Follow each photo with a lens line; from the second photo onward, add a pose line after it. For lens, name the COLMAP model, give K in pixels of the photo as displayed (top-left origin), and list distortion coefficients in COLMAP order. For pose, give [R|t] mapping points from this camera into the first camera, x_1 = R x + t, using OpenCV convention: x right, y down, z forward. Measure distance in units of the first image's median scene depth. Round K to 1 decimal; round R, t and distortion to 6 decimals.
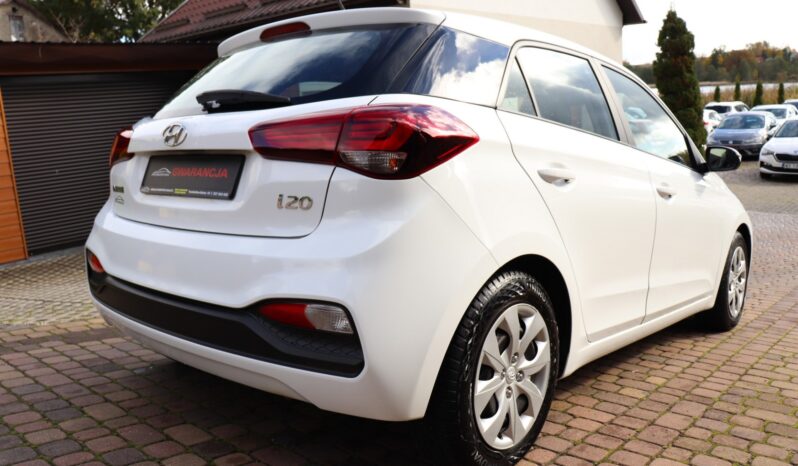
lens RADIAL K [[652.7, 0, 397.3], [0, 652.7, 238.1], [0, 0, 1]] dist [-0.169394, 0.145101]
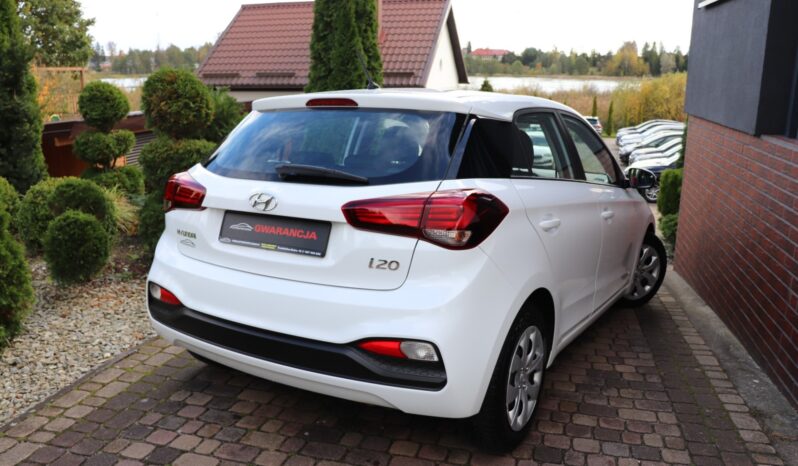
lens RADIAL K [[652.7, 0, 397.3], [0, 652.7, 238.1], [0, 0, 1]] dist [-0.169394, 0.145101]
pose [[0.984991, -0.029388, 0.170088, -0.322079], [0.016725, 0.997012, 0.075409, -0.188718], [-0.171796, -0.071433, 0.982539, -0.288683]]
